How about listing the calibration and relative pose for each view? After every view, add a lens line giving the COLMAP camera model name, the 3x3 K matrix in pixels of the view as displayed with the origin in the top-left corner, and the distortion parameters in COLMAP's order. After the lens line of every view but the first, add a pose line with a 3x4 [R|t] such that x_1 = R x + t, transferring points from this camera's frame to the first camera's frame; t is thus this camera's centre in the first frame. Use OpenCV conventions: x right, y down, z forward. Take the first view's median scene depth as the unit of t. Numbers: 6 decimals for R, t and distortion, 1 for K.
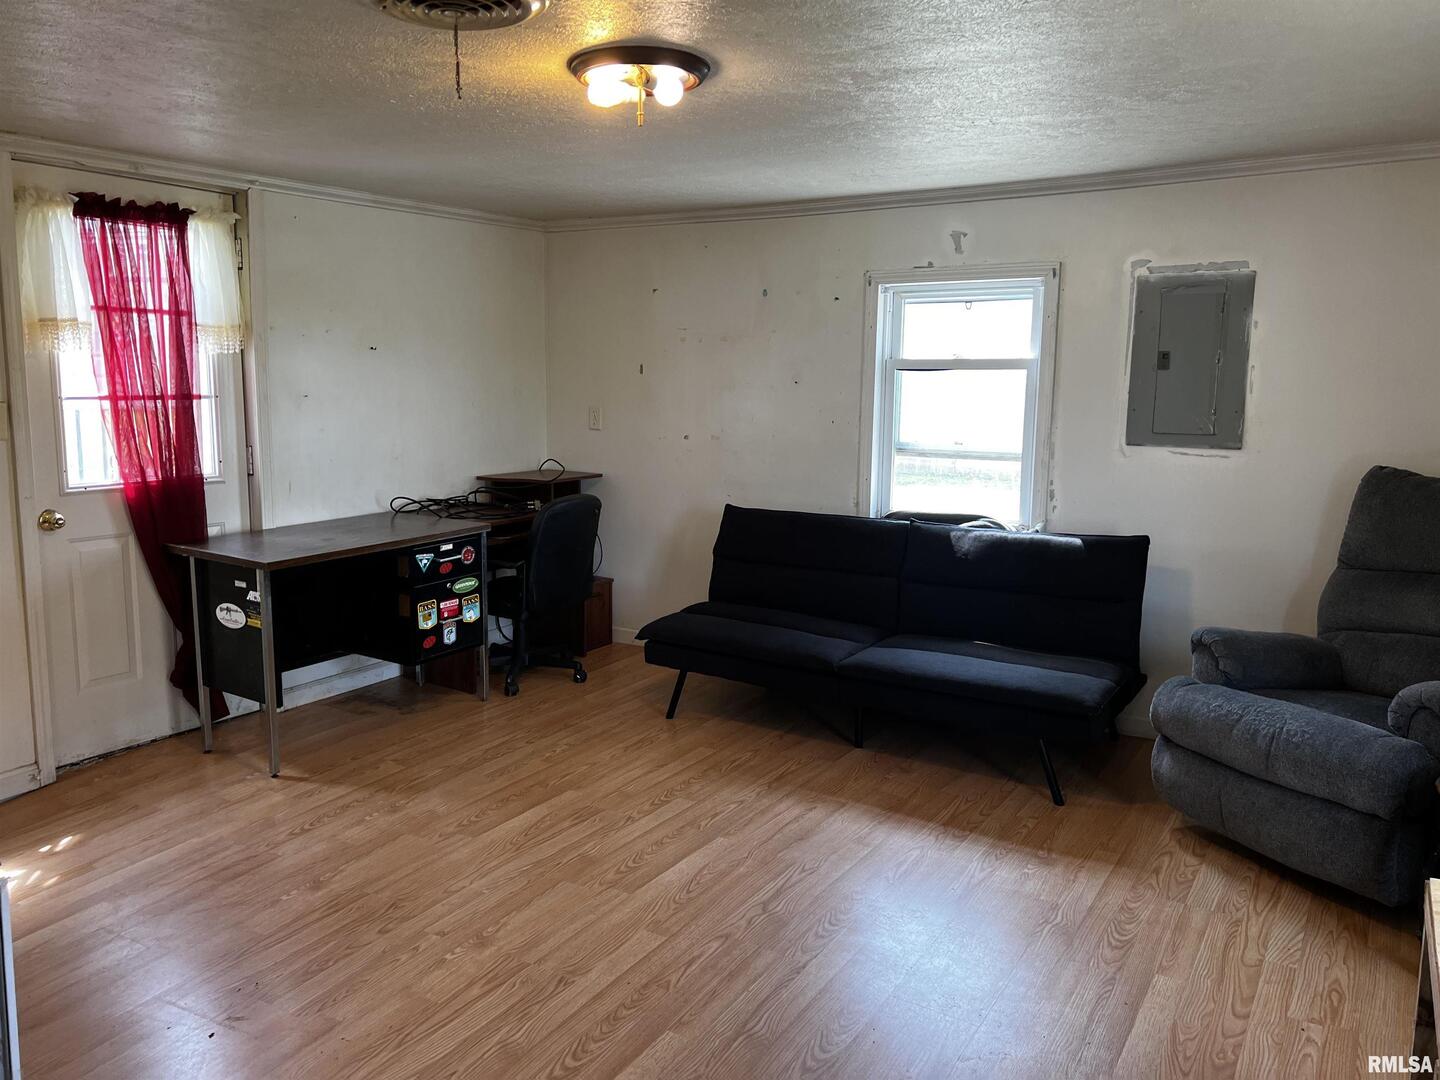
lens RADIAL K [[1112.8, 0, 720.0], [0, 1112.8, 540.0], [0, 0, 1]] dist [0.004364, 0.003508]
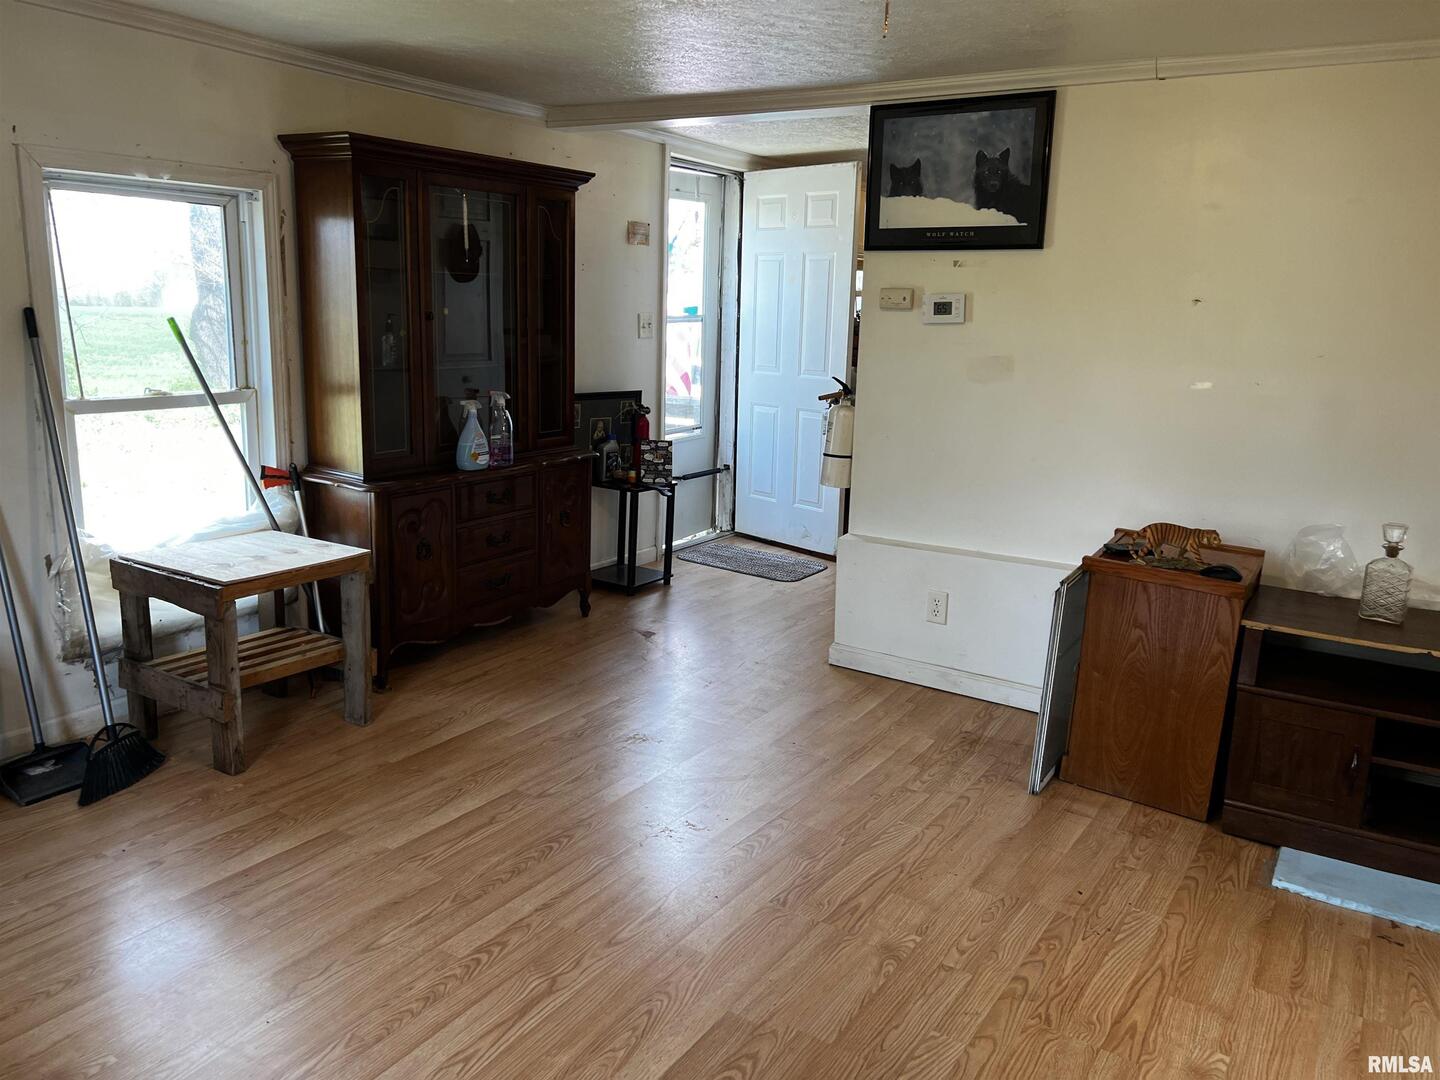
lens RADIAL K [[1112.8, 0, 720.0], [0, 1112.8, 540.0], [0, 0, 1]] dist [0.004364, 0.003508]
pose [[-0.999451, -0.033107, 0.001404, -0.068216], [-0.030542, 0.936783, 0.348575, -0.234721], [-0.012856, 0.348341, -0.937280, 1.648503]]
